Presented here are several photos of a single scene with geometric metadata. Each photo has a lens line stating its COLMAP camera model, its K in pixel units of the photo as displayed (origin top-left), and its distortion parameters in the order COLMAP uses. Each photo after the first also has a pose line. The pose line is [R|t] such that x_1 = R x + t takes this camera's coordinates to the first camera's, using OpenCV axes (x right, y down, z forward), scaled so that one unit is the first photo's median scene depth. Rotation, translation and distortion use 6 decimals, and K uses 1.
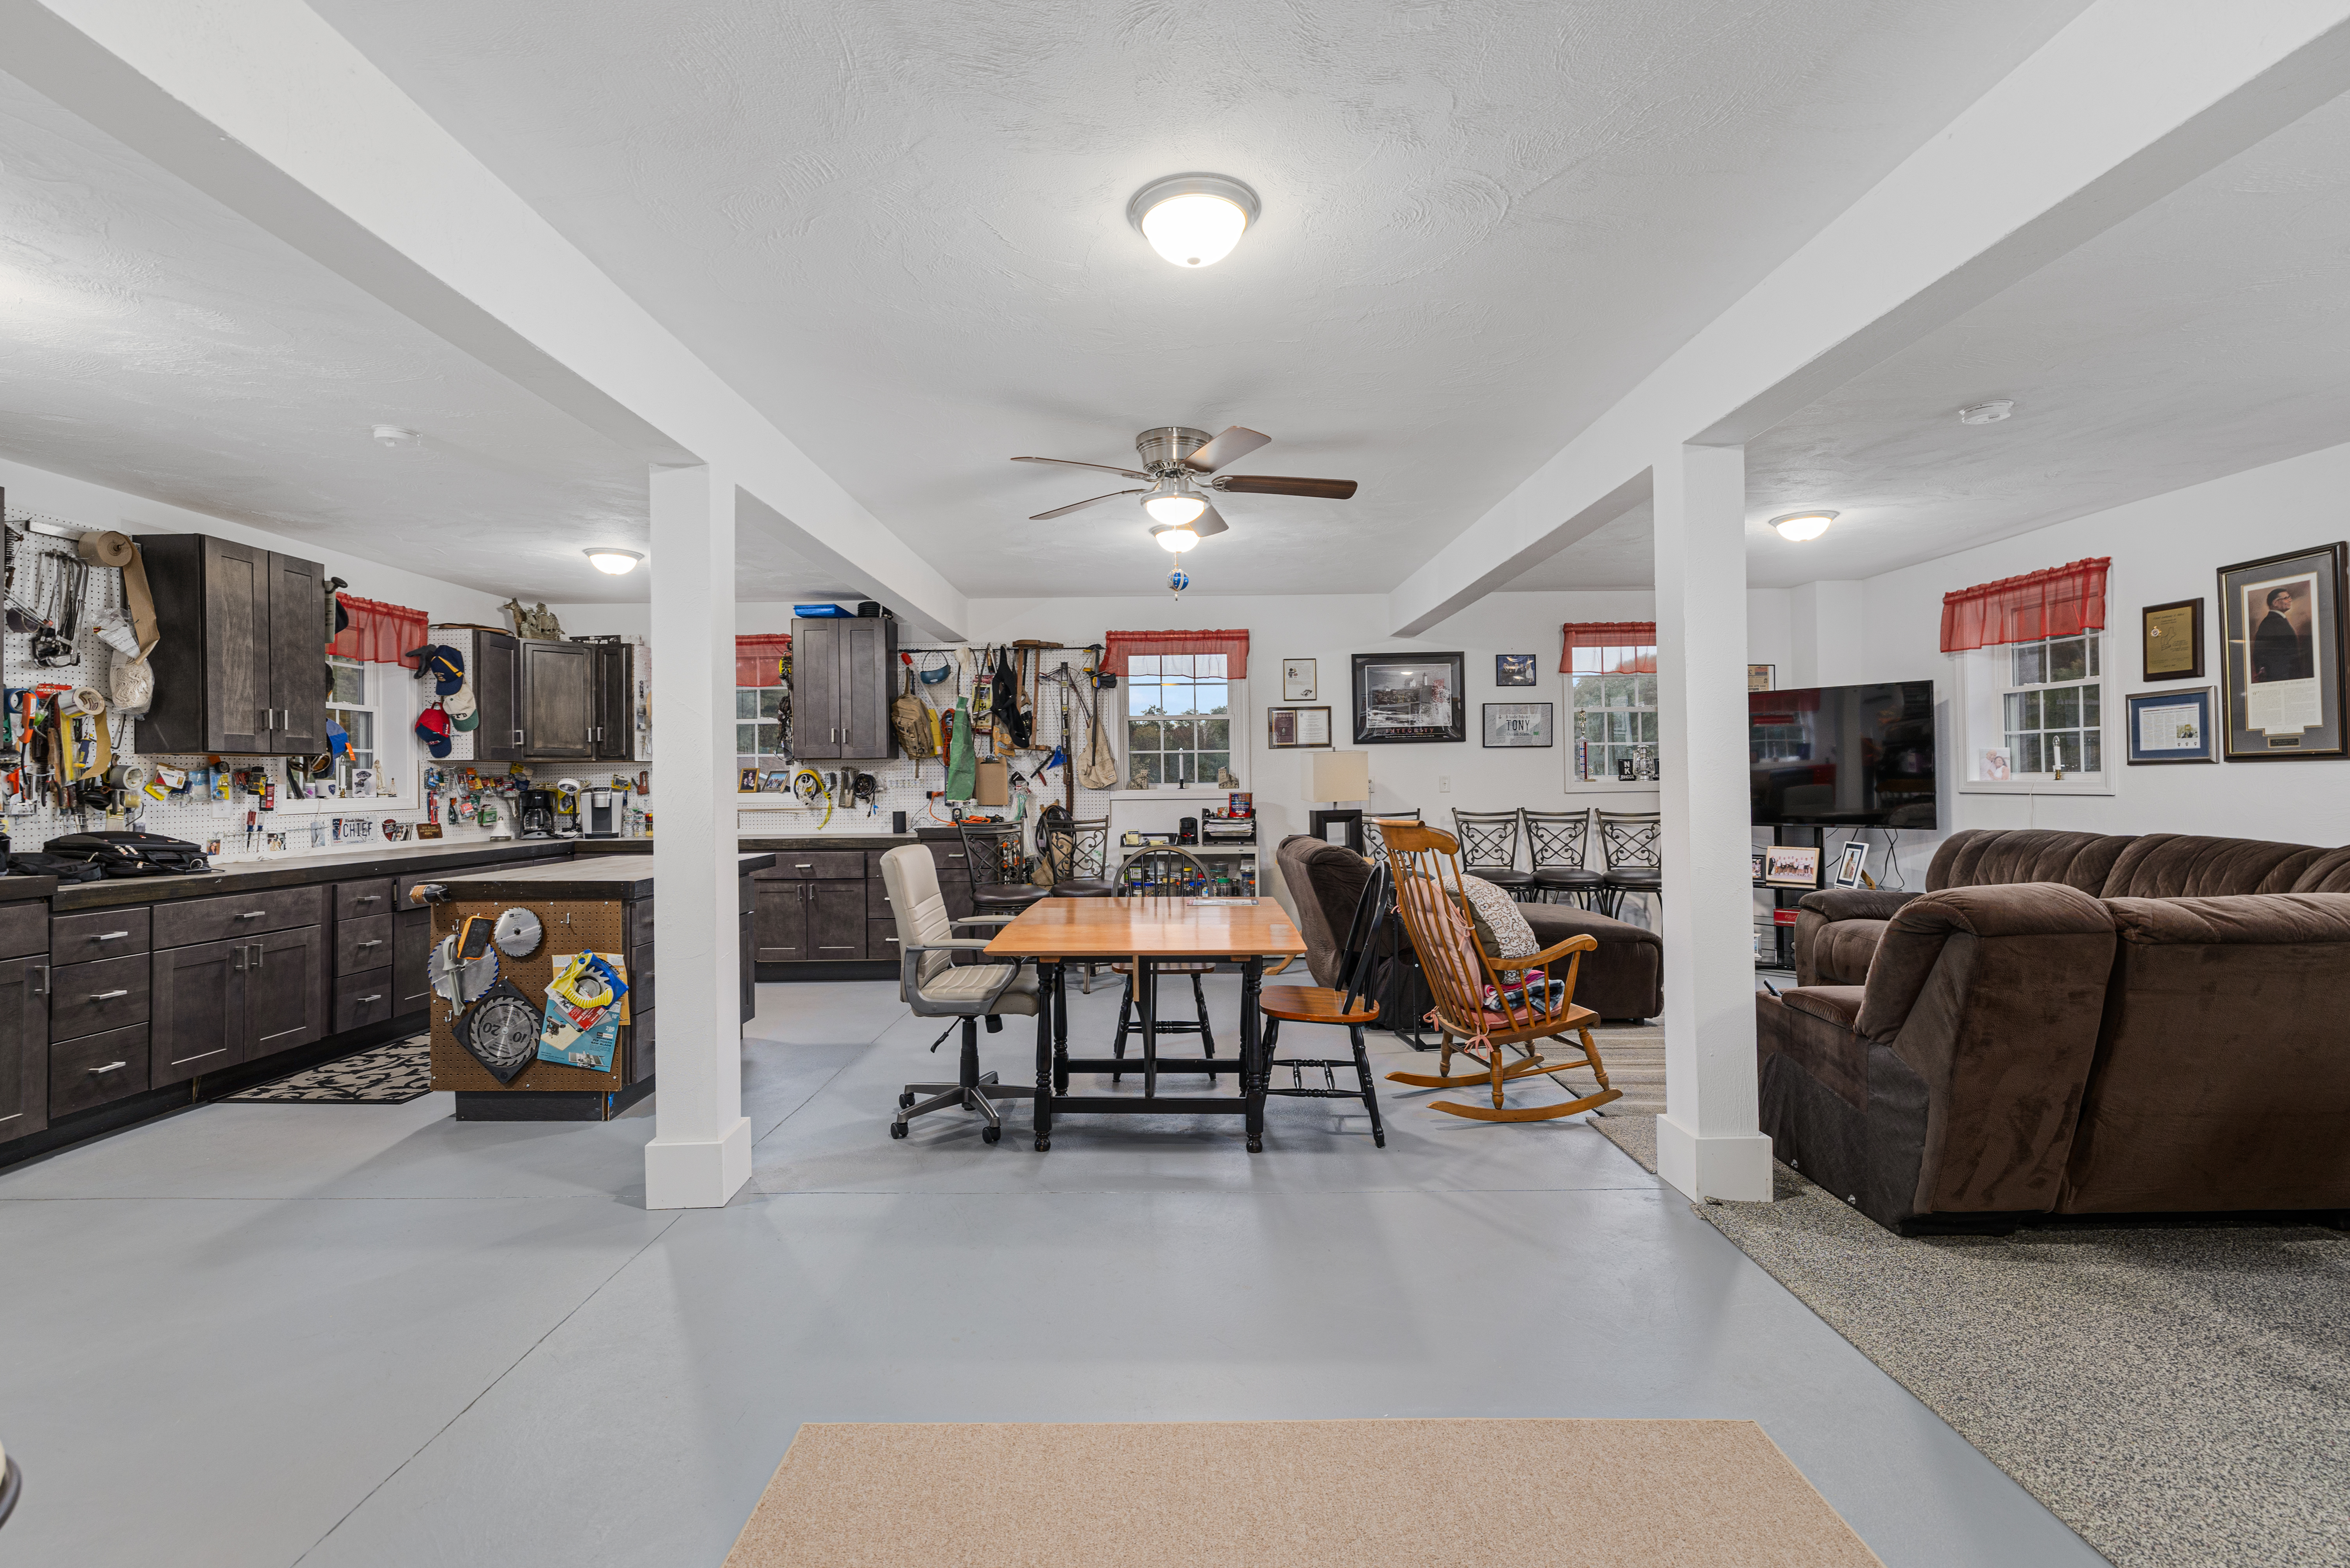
lens RADIAL K [[1015.2, 0, 1179.5], [0, 1015.2, 772.4], [0, 0, 1]] dist [0.003294, 0.000412]
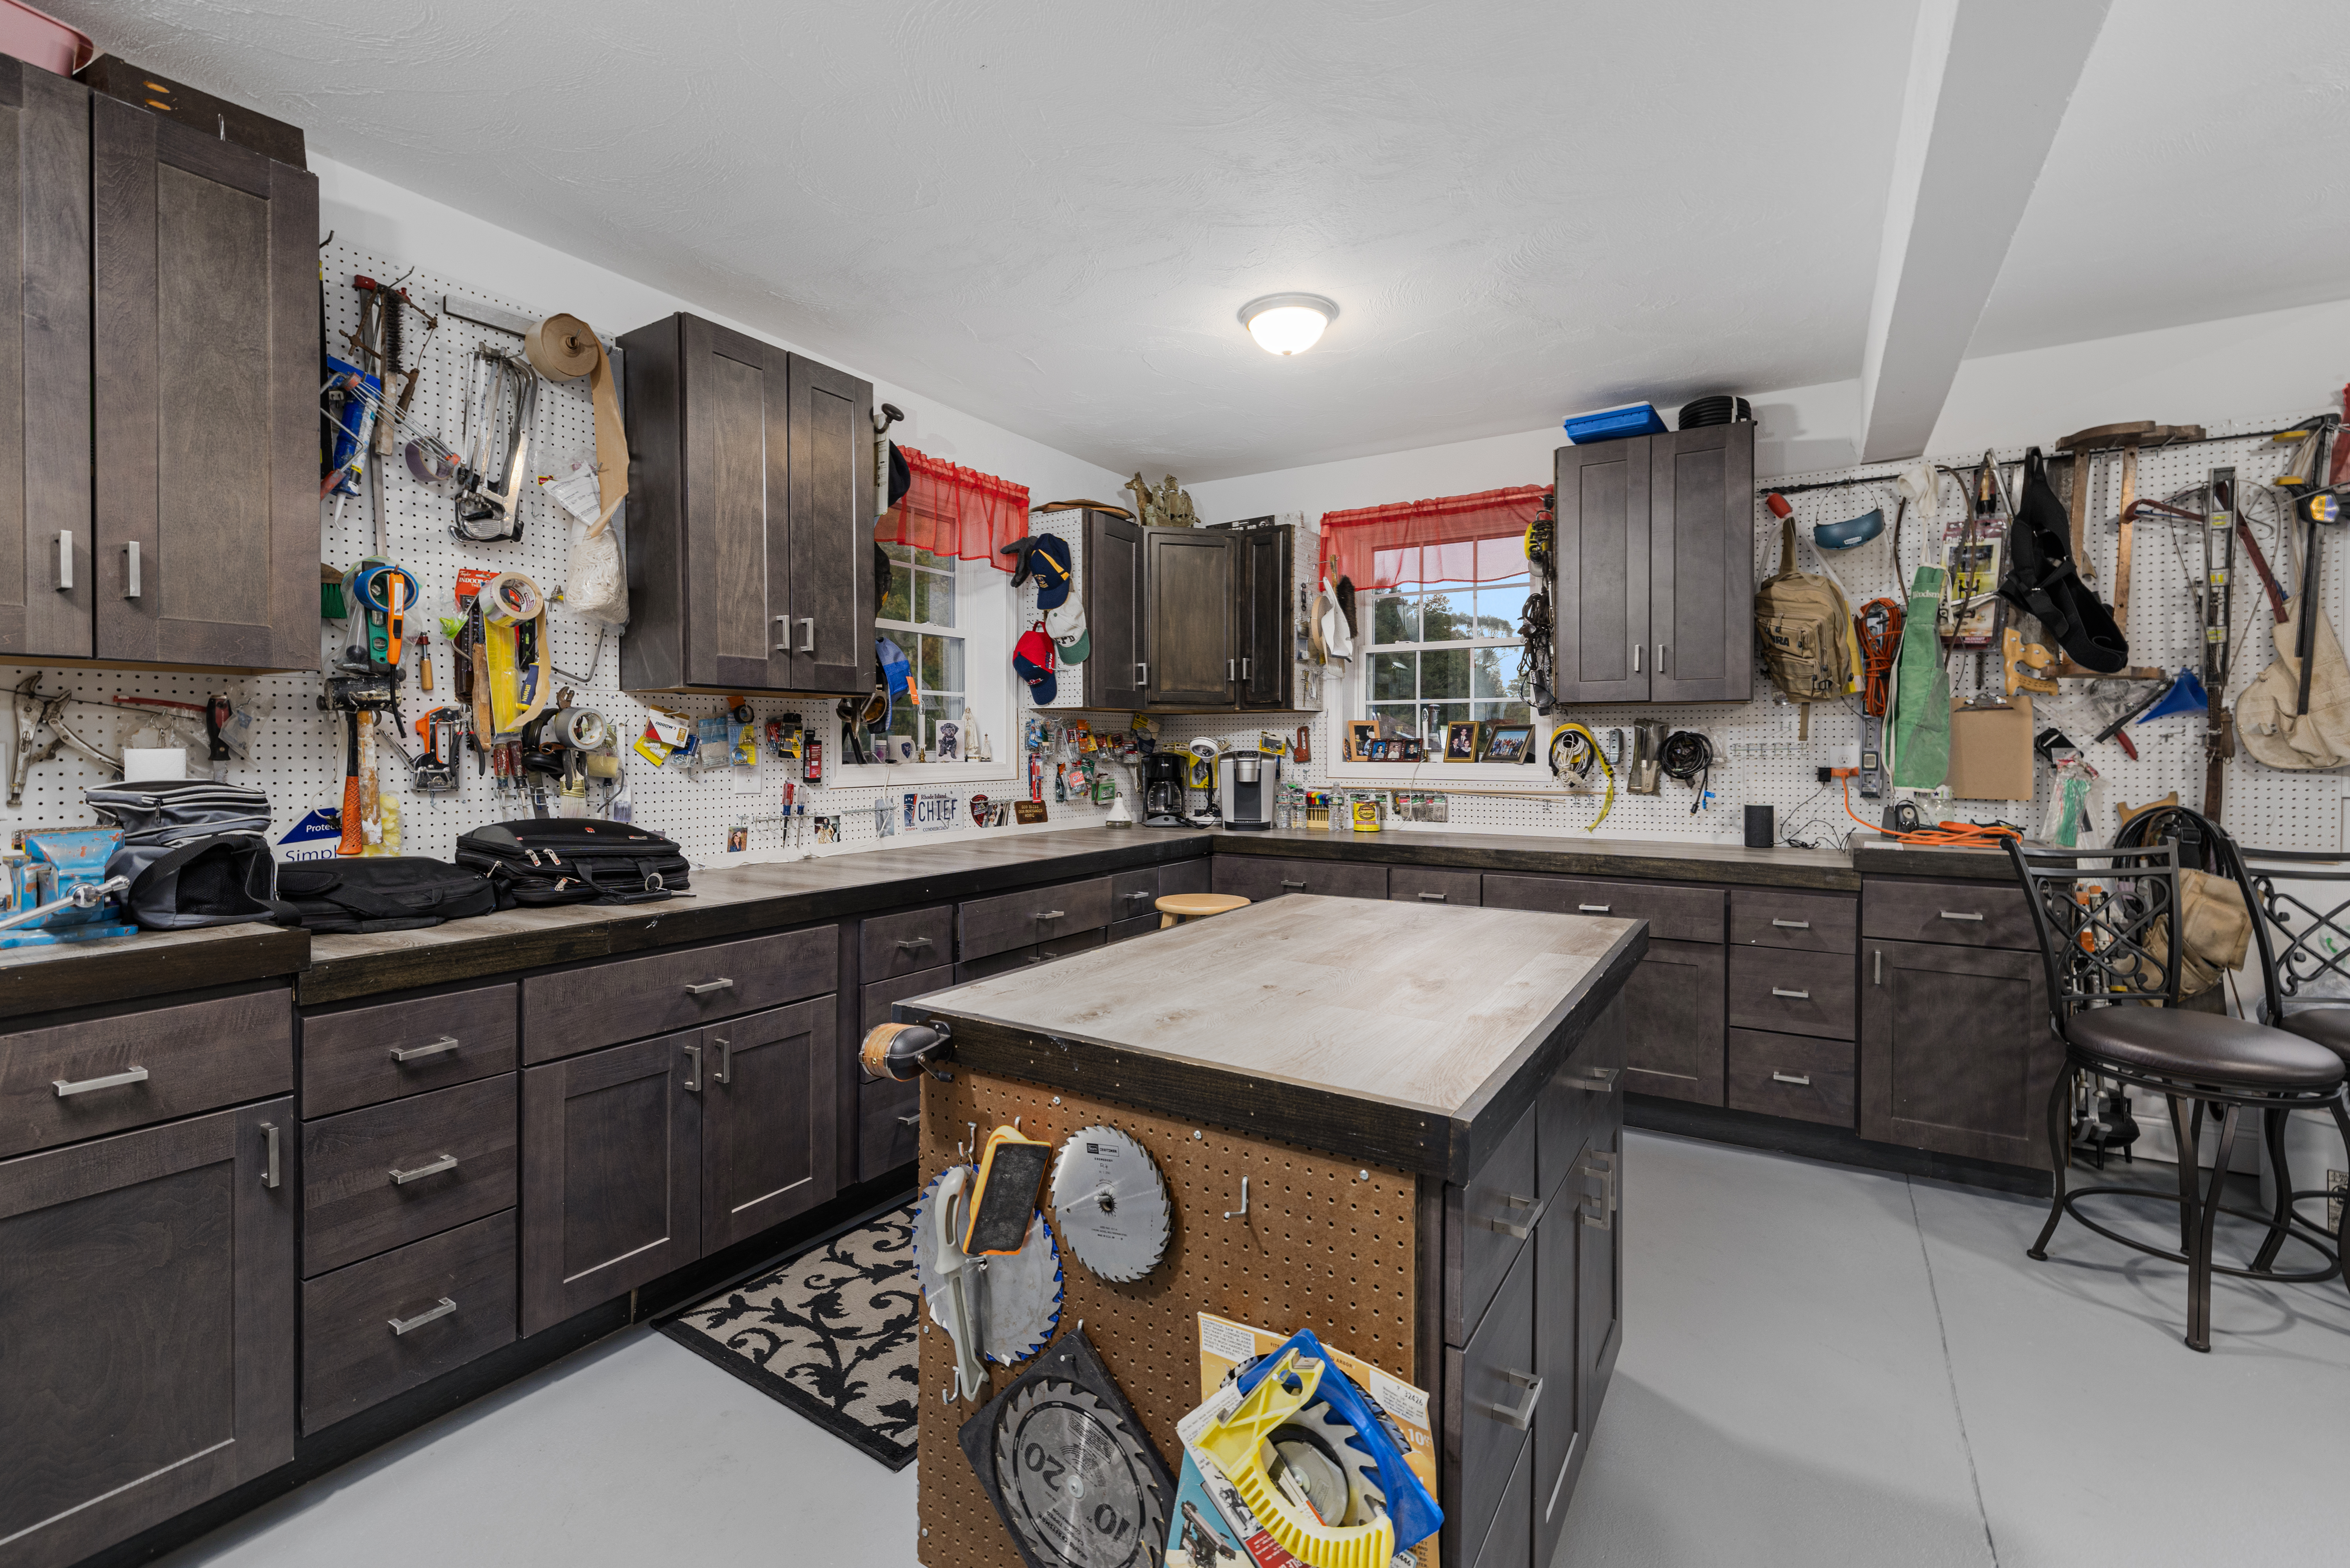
lens RADIAL K [[1015.1, 0, 1170.5], [0, 1015.1, 766.2], [0, 0, 1]] dist [0.003294, 0.000412]
pose [[0.847726, 0.021941, -0.529981, -0.300492], [-0.005542, 0.999456, 0.032512, 0.003980], [0.530406, -0.024624, 0.847386, 0.477784]]
